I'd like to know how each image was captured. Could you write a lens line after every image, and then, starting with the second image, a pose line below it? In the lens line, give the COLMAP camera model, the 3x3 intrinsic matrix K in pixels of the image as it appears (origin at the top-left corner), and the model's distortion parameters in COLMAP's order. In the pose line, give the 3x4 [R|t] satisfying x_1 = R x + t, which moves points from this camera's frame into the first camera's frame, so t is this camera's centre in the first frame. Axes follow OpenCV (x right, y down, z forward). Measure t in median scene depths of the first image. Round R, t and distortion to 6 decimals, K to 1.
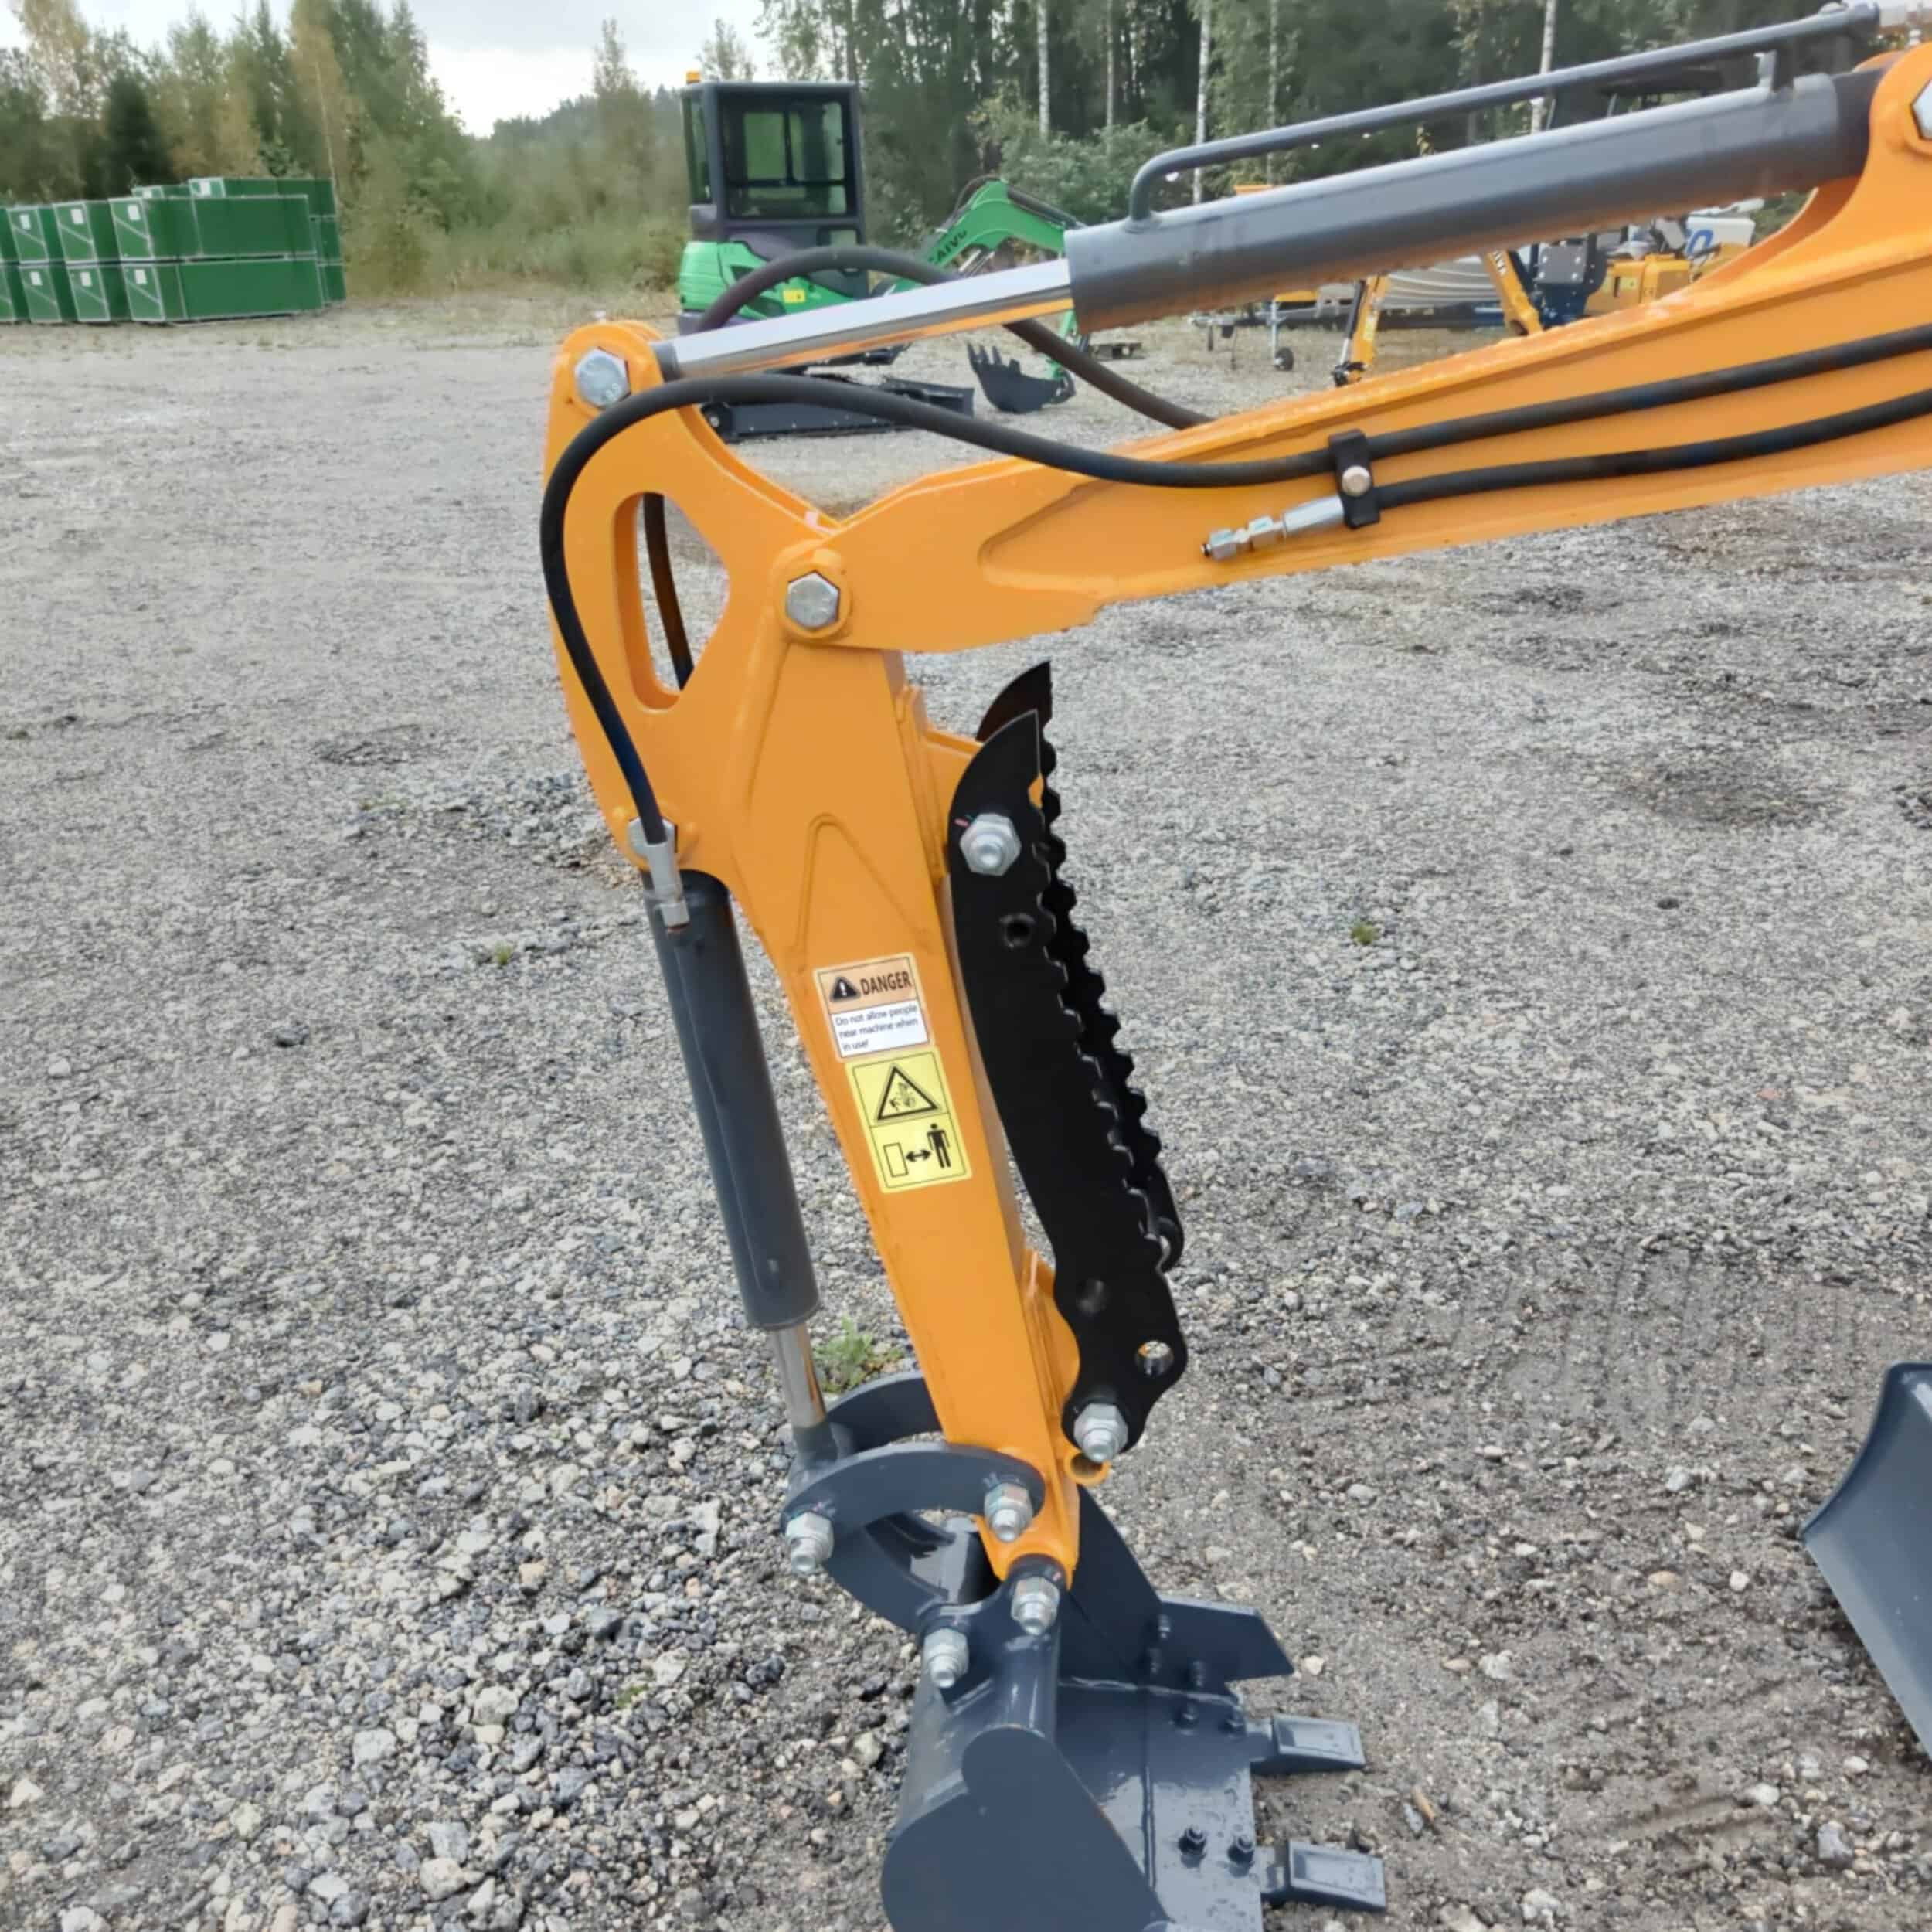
lens RADIAL K [[1855.8, 0, 969.1], [0, 1855.8, 990.8], [0, 0, 1]] dist [-0.001621, 0.024761]
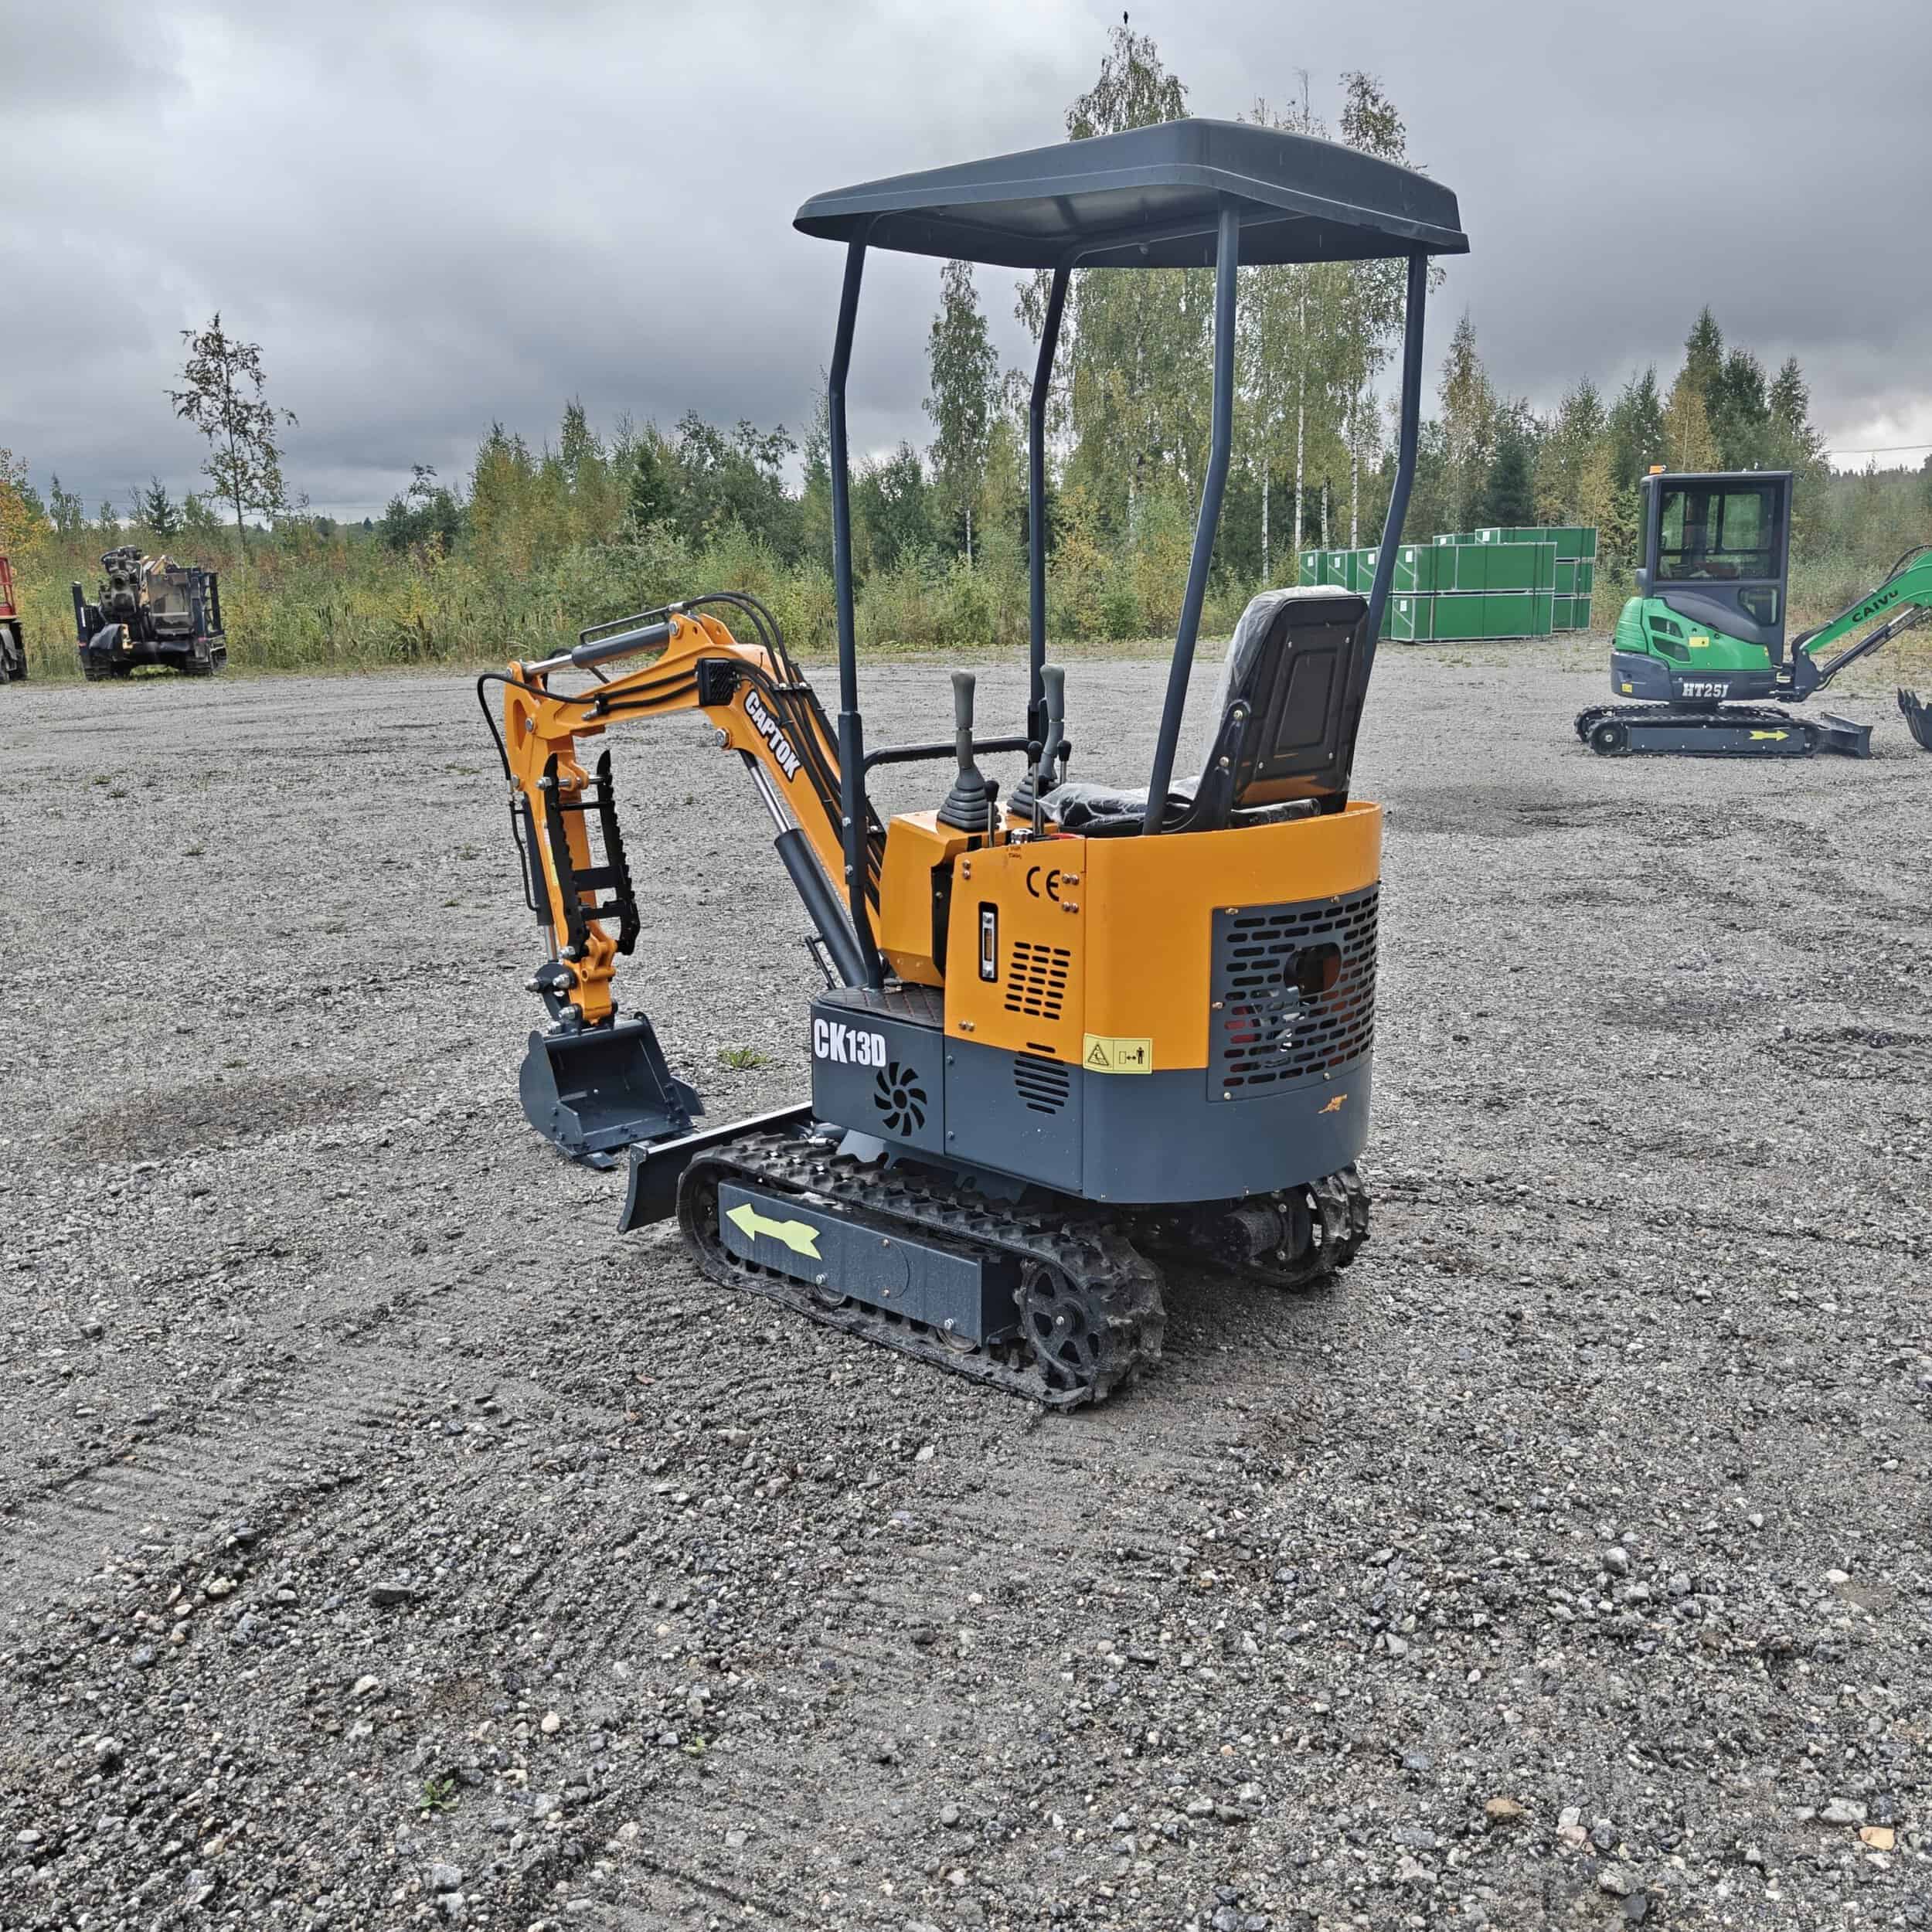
lens RADIAL K [[1847.0, 0, 968.1], [0, 1847.0, 917.2], [0, 0, 1]] dist [0.015787, -0.004032]
pose [[0.771028, 0.130731, -0.623238, 0.295401], [-0.250676, 0.961991, -0.108331, 0.037133], [0.585387, 0.239757, 0.774492, -0.139475]]
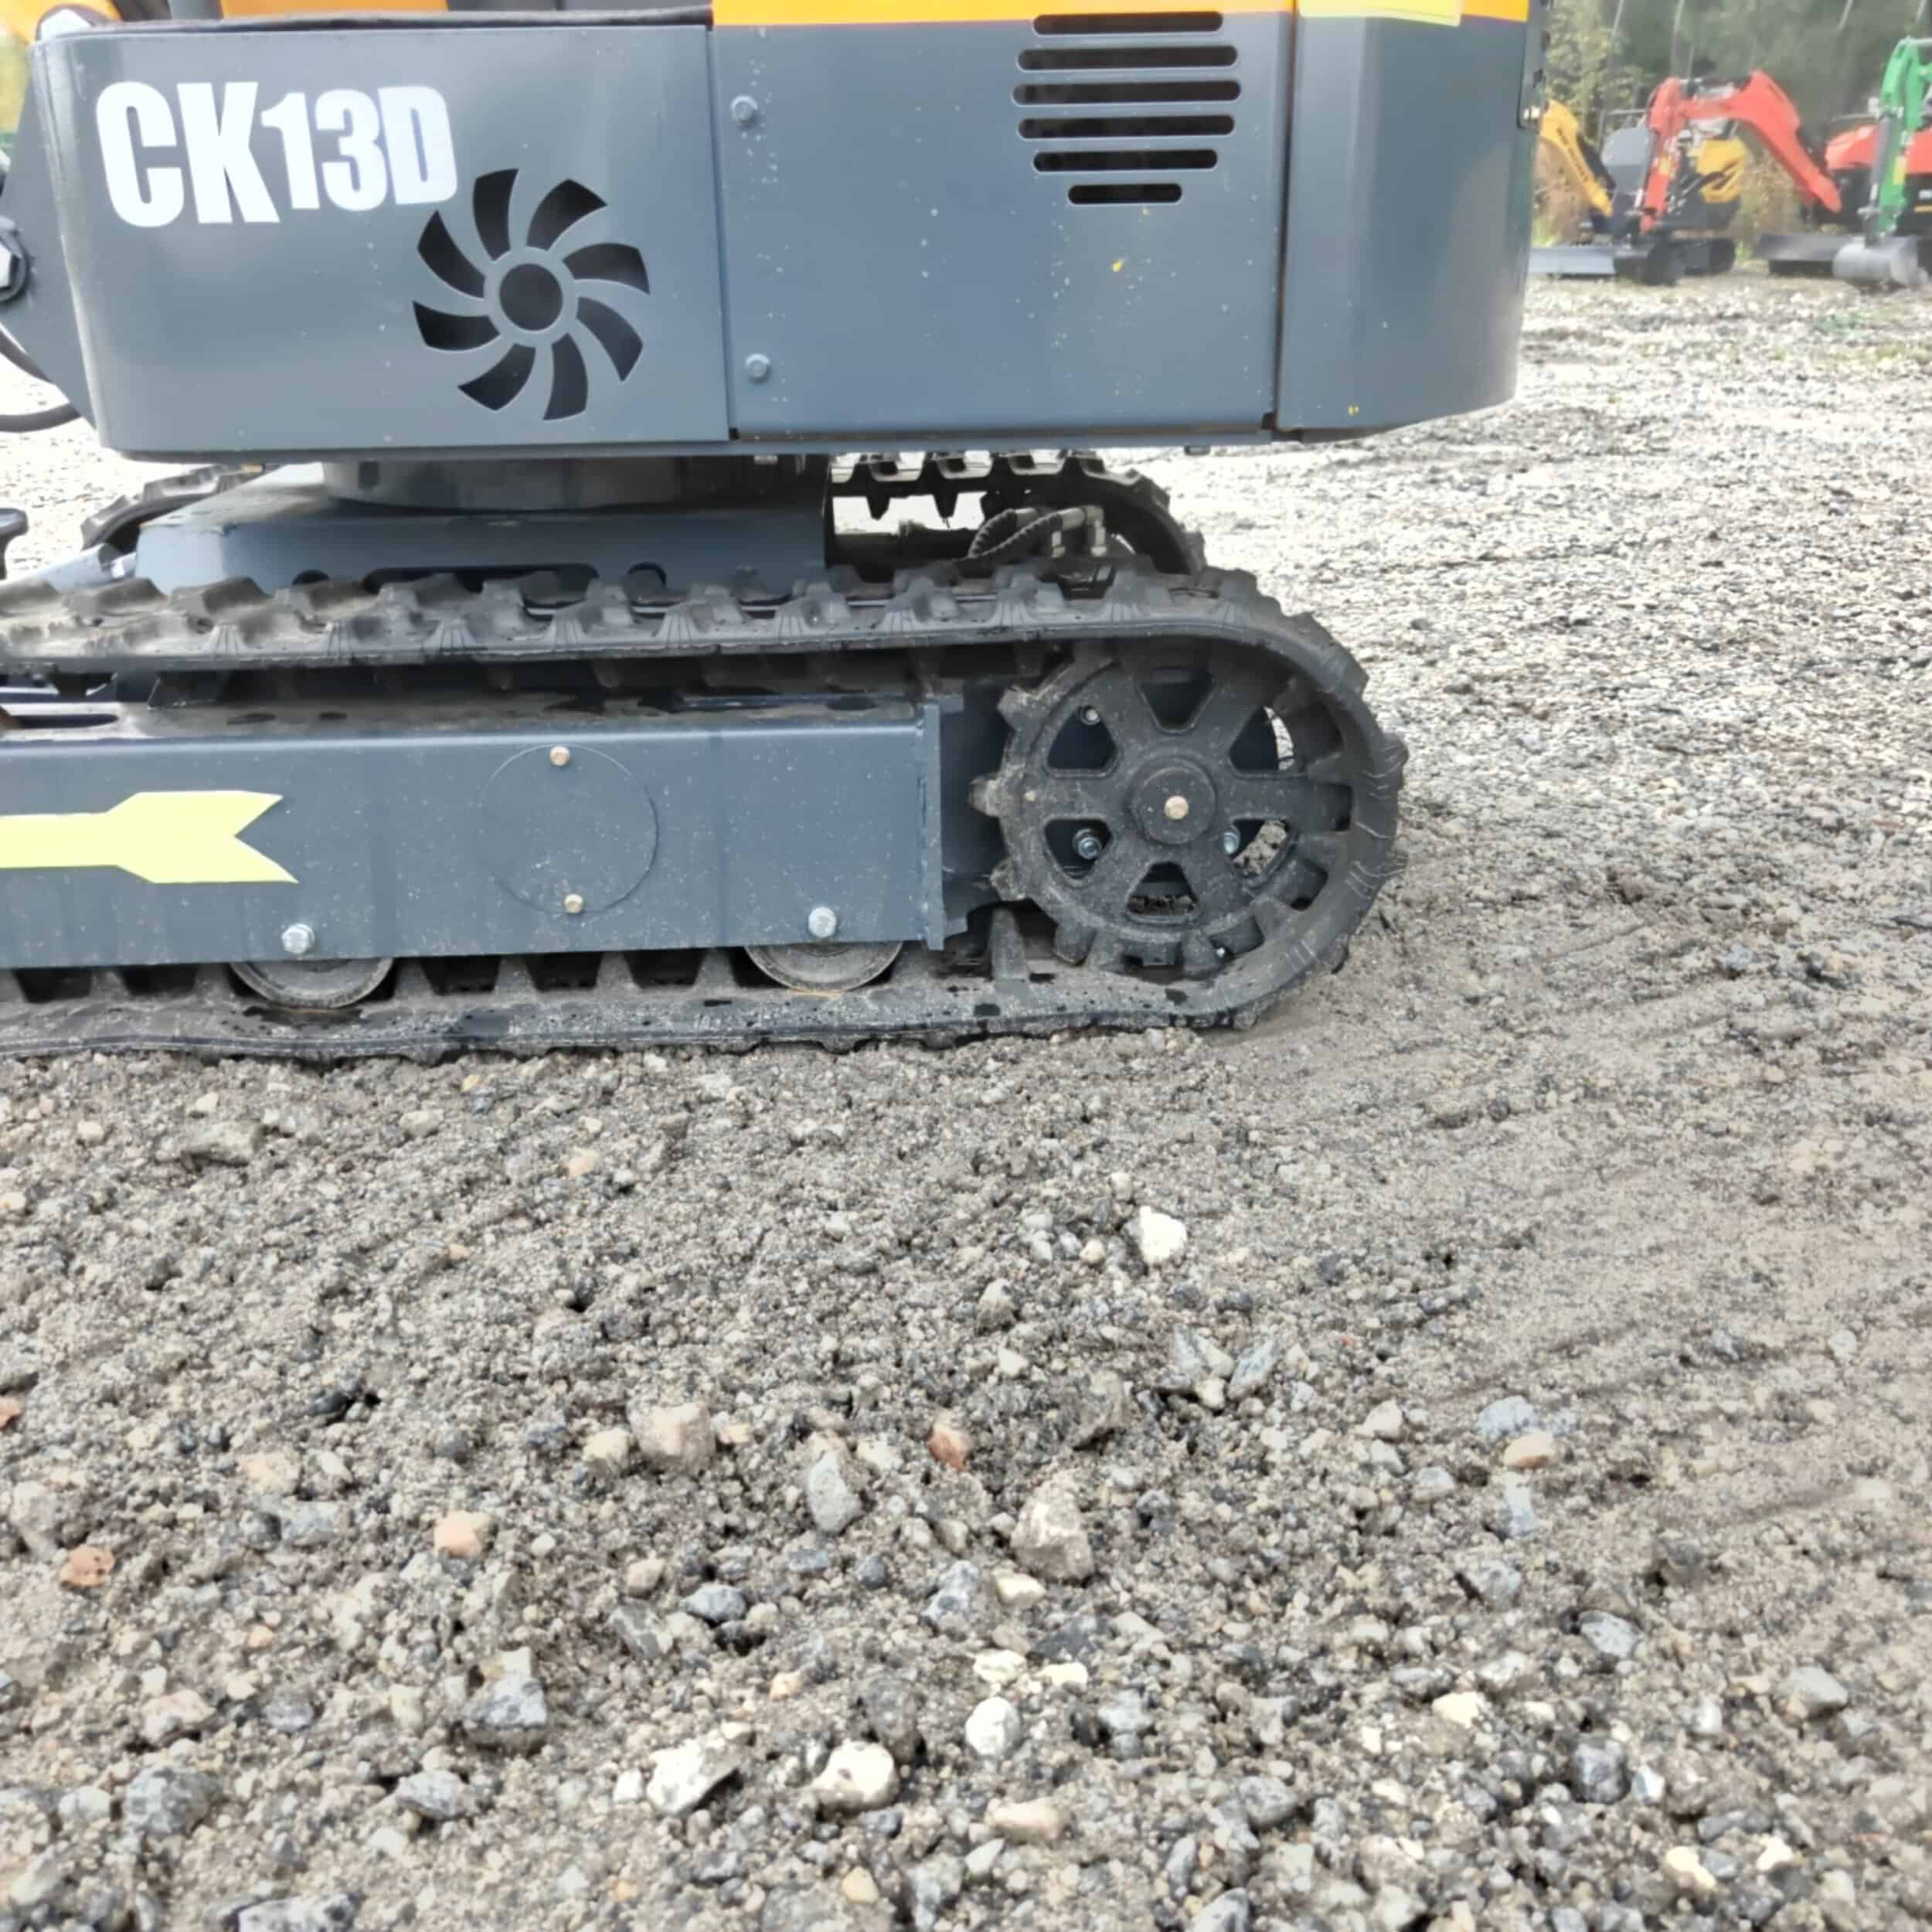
lens RADIAL K [[1826.5, 0, 982.2], [0, 1826.5, 961.0], [0, 0, 1]] dist [0.011008, -0.015957]
pose [[0.996120, -0.024405, 0.084557, 0.137399], [0.025317, 0.999632, -0.009728, 0.068090], [-0.084288, 0.011831, 0.996371, -0.017612]]
